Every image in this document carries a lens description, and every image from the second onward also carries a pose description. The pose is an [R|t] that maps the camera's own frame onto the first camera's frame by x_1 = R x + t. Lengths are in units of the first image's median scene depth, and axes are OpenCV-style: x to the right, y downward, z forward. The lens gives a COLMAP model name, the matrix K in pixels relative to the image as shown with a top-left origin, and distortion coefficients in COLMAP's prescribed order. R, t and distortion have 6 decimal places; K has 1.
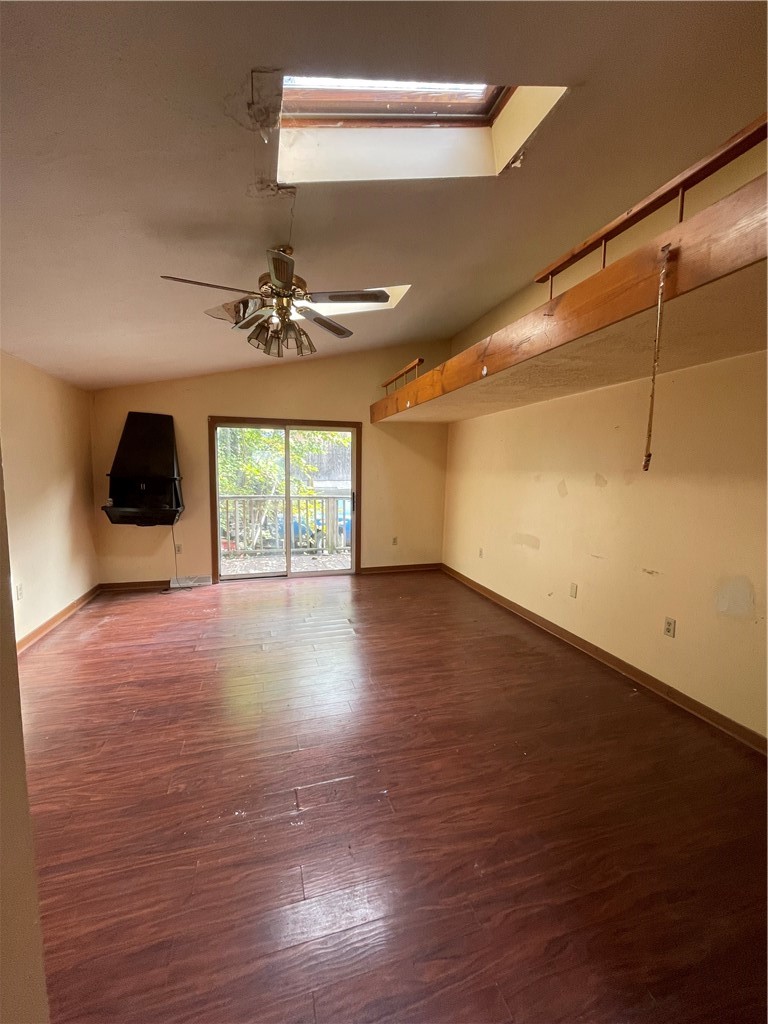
lens RADIAL K [[412.4, 0, 384.0], [0, 412.4, 512.0], [0, 0, 1]] dist [-0.002989, 0.000132]
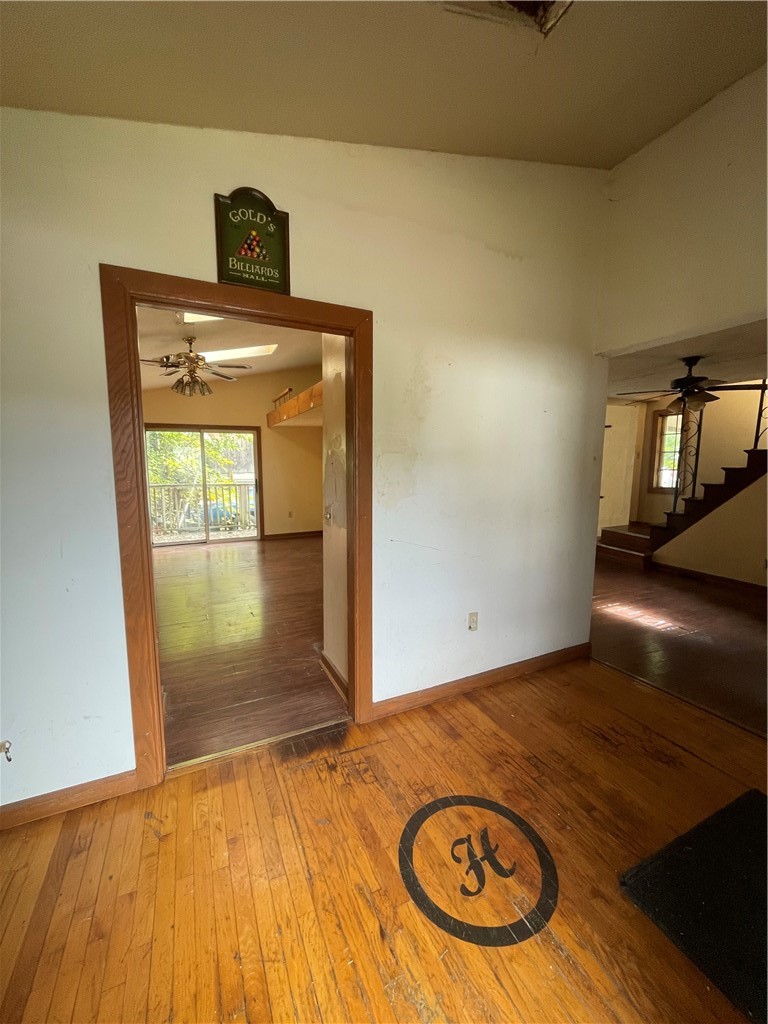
lens RADIAL K [[412.4, 0, 384.0], [0, 412.4, 512.0], [0, 0, 1]] dist [-0.002989, 0.000132]
pose [[0.986515, -0.033874, 0.160127, 0.115323], [0.031243, 0.999333, 0.018919, 0.046834], [-0.160661, -0.013661, 0.986915, -0.385027]]
